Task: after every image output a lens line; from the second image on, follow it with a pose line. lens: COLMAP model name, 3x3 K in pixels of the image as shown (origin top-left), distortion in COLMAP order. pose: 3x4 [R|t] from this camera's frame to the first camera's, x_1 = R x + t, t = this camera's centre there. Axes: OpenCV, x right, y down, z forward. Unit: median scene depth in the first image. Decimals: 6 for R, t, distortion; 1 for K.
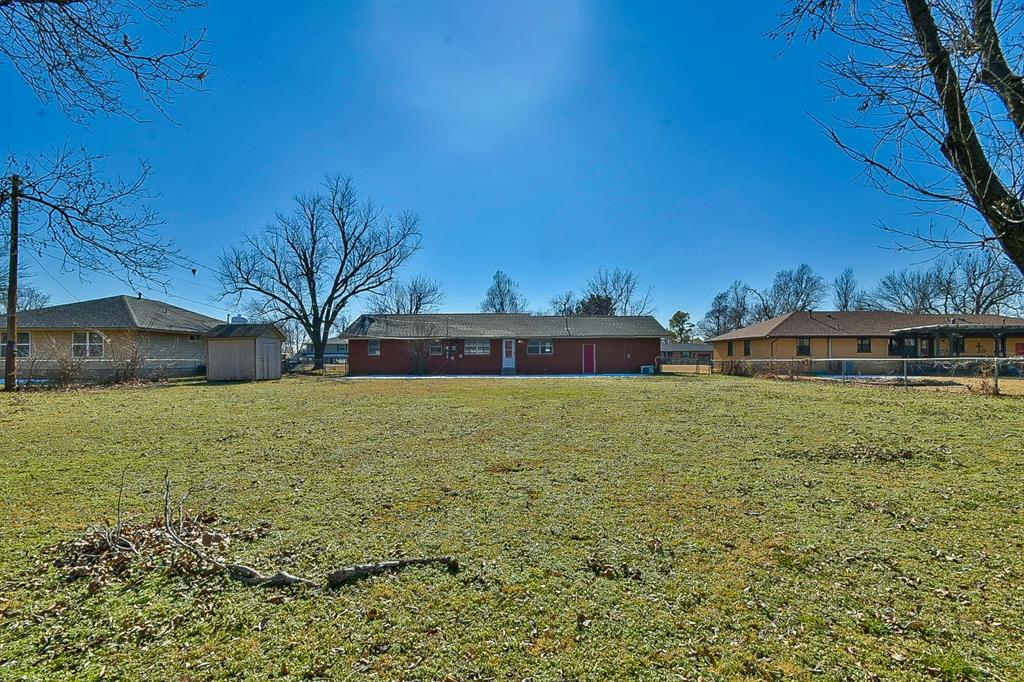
lens RADIAL K [[474.1, 0, 512.0], [0, 474.1, 341.0], [0, 0, 1]] dist [-0.000086, -0.007301]
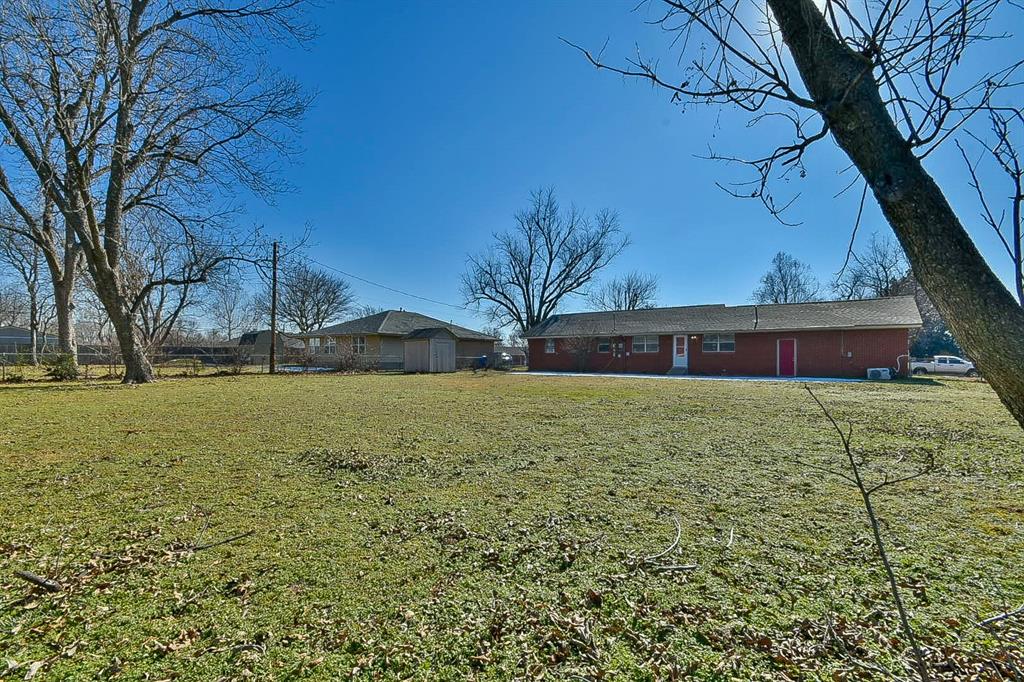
lens RADIAL K [[474.1, 0, 512.0], [0, 474.1, 341.0], [0, 0, 1]] dist [-0.000086, -0.007301]
pose [[0.785433, -0.013964, -0.618789, 0.293344], [0.017161, 0.999852, -0.000781, 0.002675], [0.618708, -0.010005, 0.785557, 0.105640]]
